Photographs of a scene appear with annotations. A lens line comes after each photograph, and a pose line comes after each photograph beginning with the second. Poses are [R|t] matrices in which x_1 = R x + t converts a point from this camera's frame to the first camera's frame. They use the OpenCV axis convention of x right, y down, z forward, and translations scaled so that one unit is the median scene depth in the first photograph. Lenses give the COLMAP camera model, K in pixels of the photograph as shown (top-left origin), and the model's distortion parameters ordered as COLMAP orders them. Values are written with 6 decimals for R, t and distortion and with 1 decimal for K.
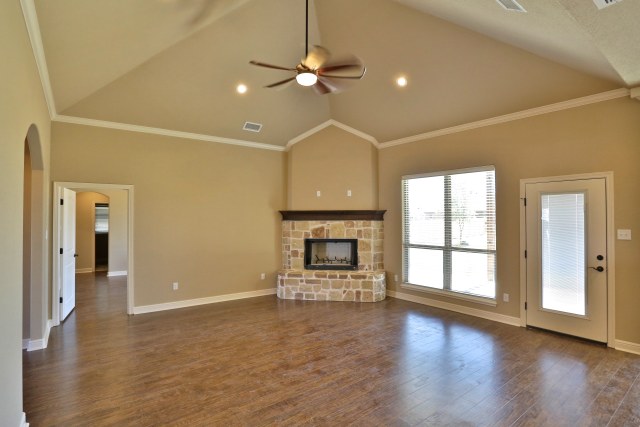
lens RADIAL K [[340.6, 0, 320.0], [0, 340.6, 213.5], [0, 0, 1]] dist [0.003417, 0.000774]
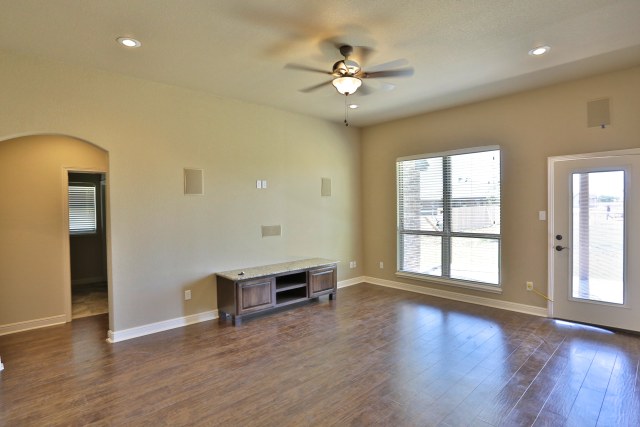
lens RADIAL K [[340.6, 0, 320.0], [0, 340.6, 213.5], [0, 0, 1]] dist [0.003417, 0.000774]
pose [[0.994598, -0.019970, 0.101864, -0.074501], [0.015965, 0.999073, 0.039983, 0.002273], [-0.102568, -0.038140, 0.993995, 0.098356]]
